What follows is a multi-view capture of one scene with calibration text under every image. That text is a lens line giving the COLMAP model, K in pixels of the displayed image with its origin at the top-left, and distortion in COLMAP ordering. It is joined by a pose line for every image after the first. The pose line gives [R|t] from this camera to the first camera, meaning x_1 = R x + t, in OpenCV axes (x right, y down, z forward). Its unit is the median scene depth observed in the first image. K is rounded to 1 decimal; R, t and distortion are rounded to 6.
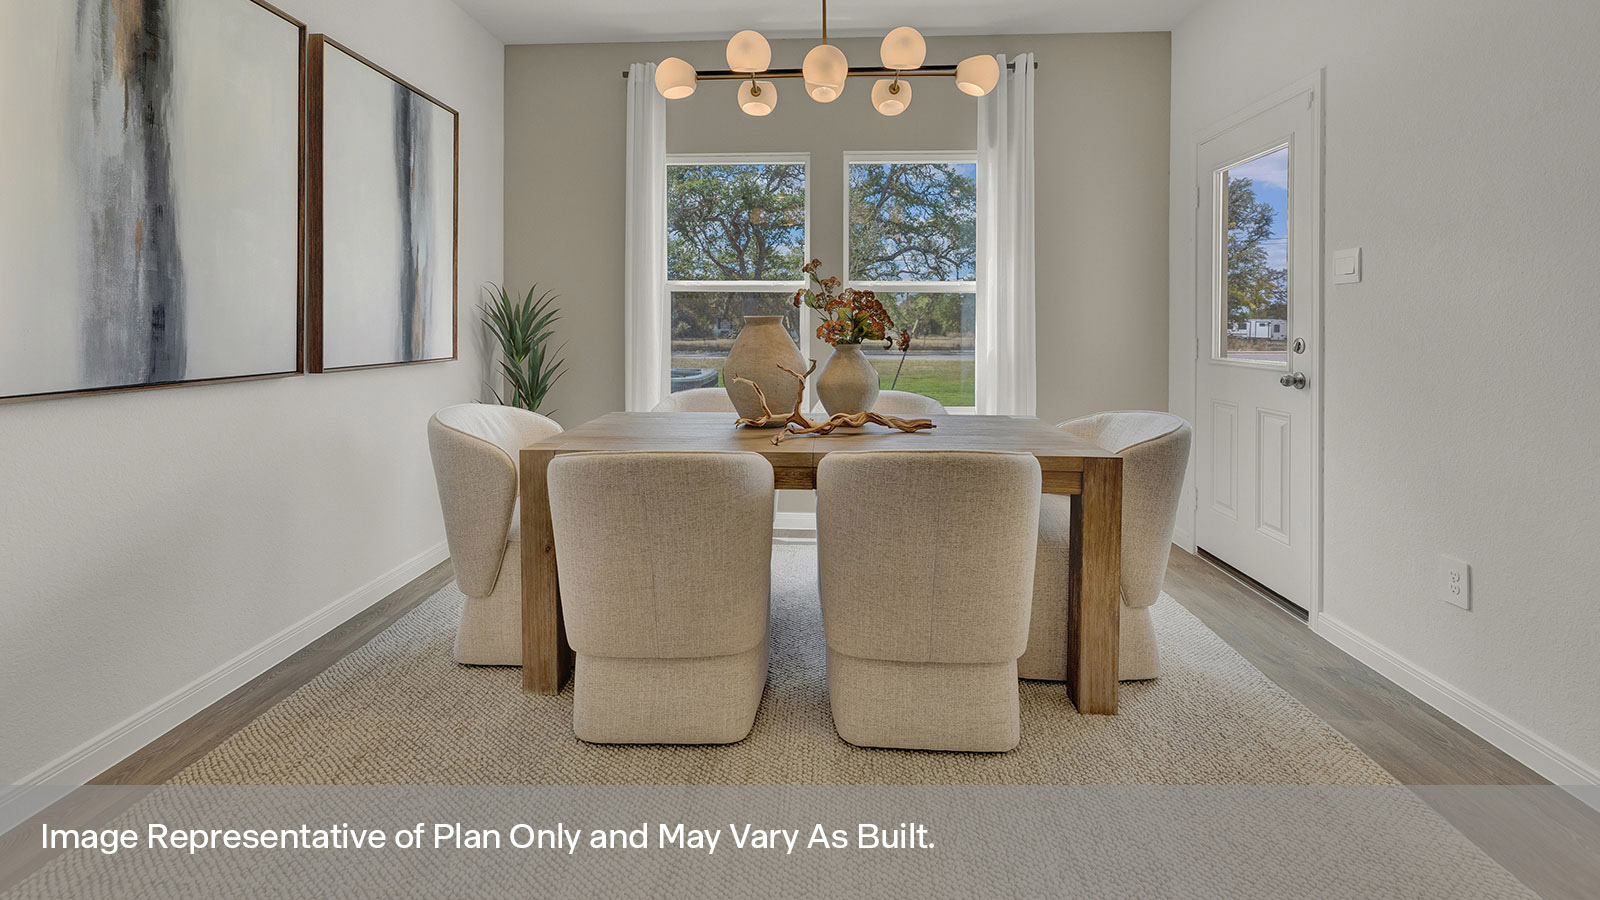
lens RADIAL K [[691.1, 0, 787.1], [0, 691.1, 335.1], [0, 0, 1]] dist [-0.000729, 0.000009]
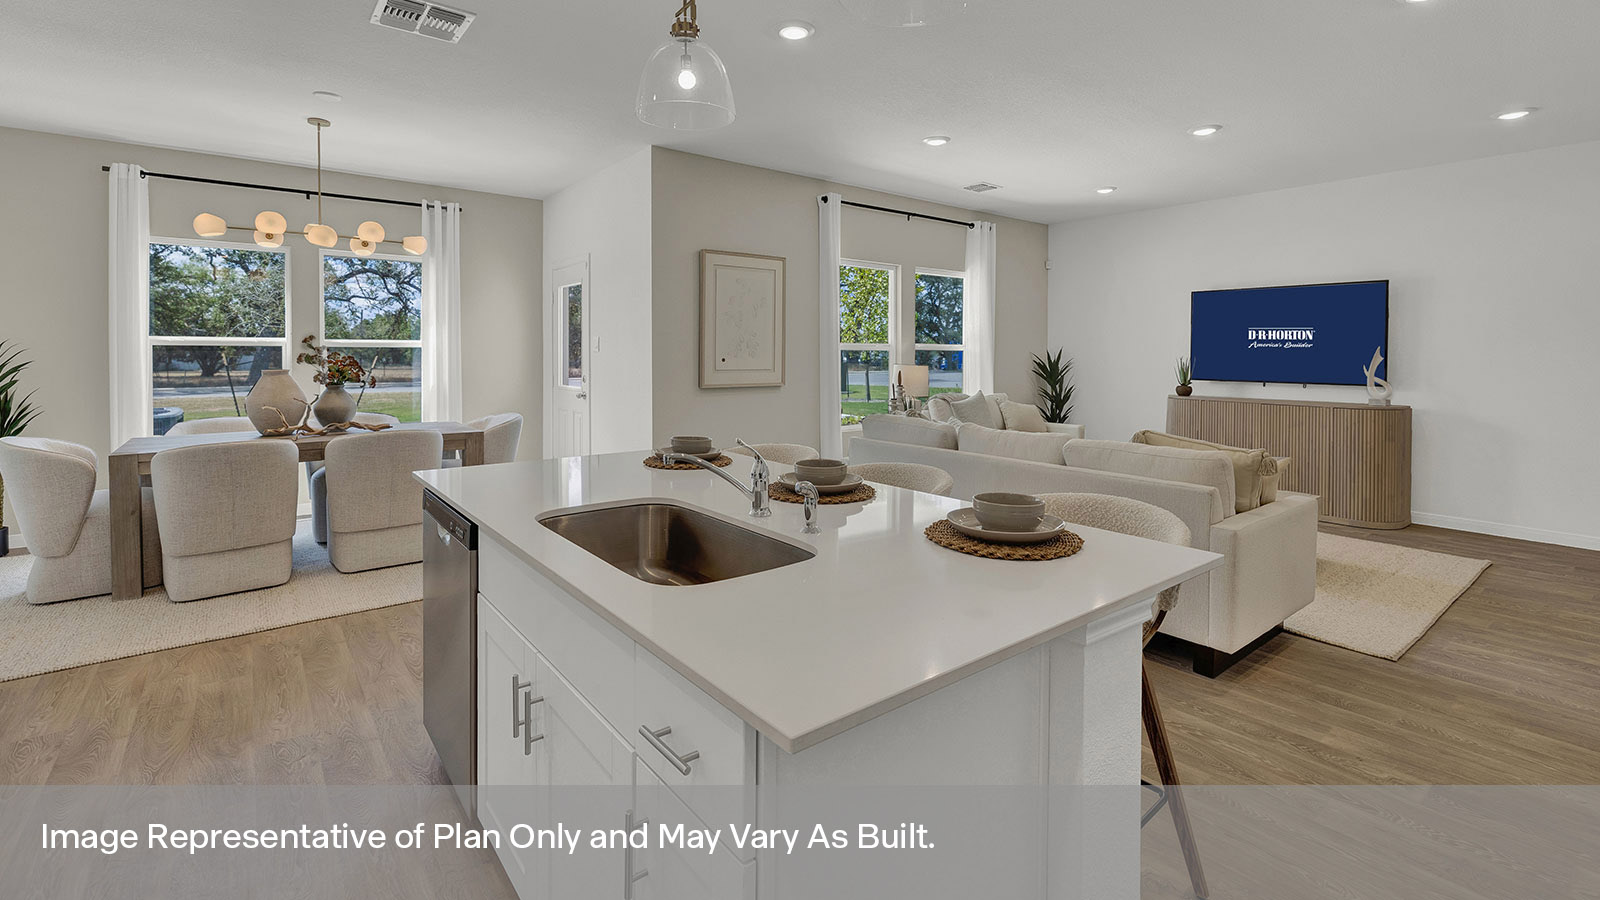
lens RADIAL K [[706.7, 0, 802.2], [0, 706.7, 358.5], [0, 0, 1]] dist [-0.003493, -0.000449]
pose [[0.744306, -0.007426, 0.667797, -0.179221], [0.010729, 0.999942, -0.000840, -0.031506], [-0.667752, 0.007790, 0.744343, -0.893594]]
